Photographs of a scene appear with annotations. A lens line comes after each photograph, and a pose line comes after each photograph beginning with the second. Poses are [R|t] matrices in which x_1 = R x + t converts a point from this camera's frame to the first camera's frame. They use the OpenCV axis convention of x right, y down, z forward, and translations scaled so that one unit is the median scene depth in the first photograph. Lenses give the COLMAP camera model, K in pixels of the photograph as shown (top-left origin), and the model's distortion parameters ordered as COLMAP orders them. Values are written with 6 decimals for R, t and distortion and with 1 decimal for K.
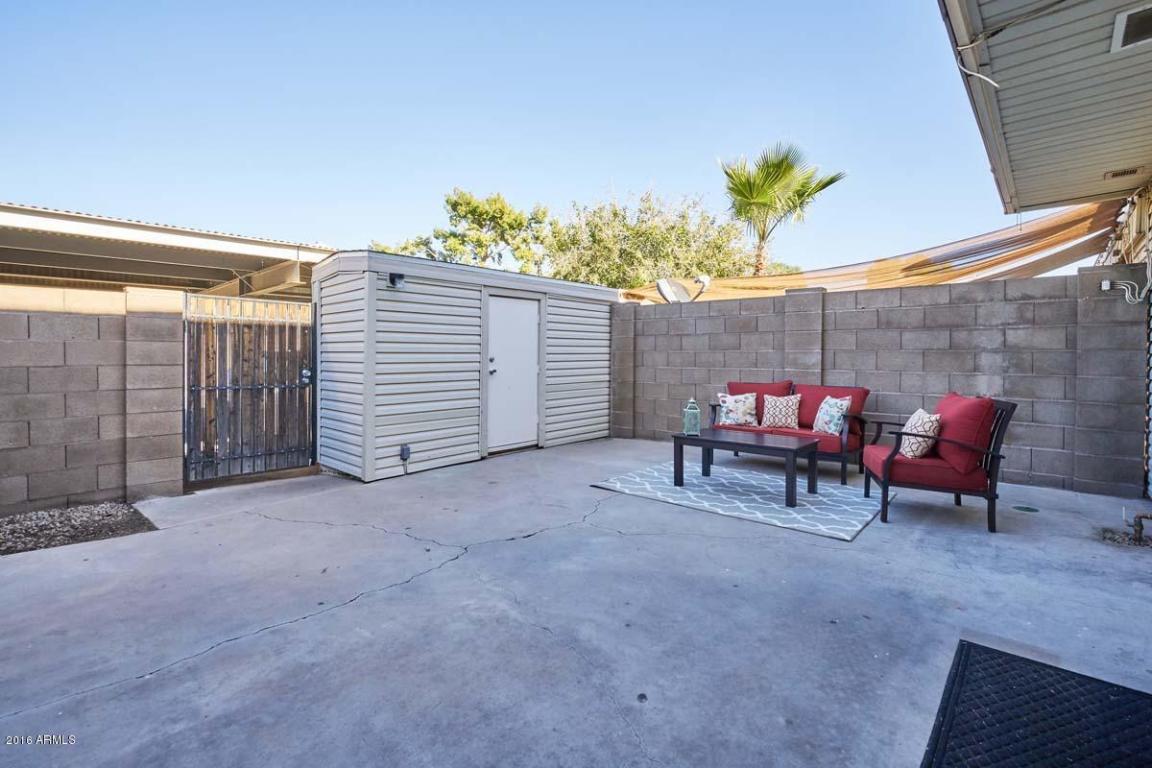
lens RADIAL K [[521.6, 0, 574.7], [0, 521.6, 354.8], [0, 0, 1]] dist [-0.007959, 0.002242]
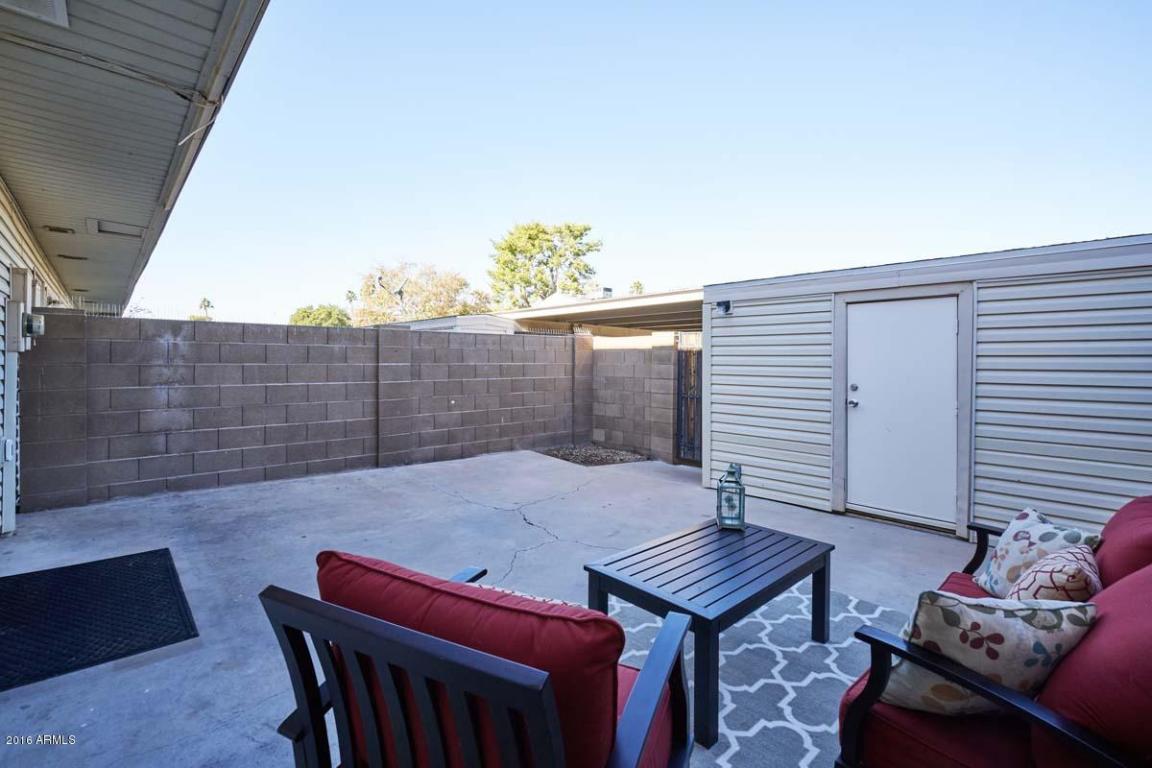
lens RADIAL K [[521.6, 0, 579.0], [0, 521.6, 362.1], [0, 0, 1]] dist [-0.007959, 0.002242]
pose [[-0.093267, 0.000338, -0.995641, 0.623719], [-0.011564, 0.999932, 0.001422, -0.023781], [0.995574, 0.011646, -0.093257, 0.668076]]
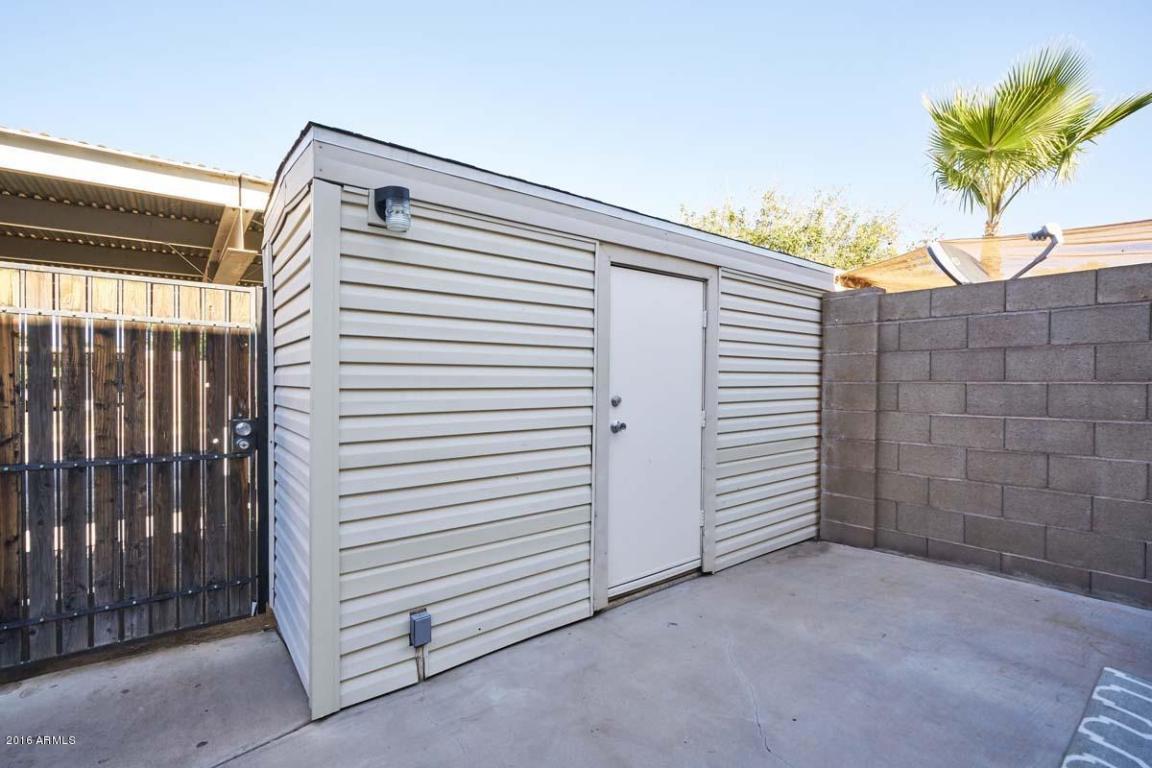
lens RADIAL K [[521.6, 0, 570.7], [0, 521.6, 386.5], [0, 0, 1]] dist [-0.007959, 0.002242]
pose [[0.983179, 0.001371, -0.182641, -0.112182], [0.000316, 0.999958, 0.009204, -0.008688], [0.182646, -0.009107, 0.983137, 0.525016]]
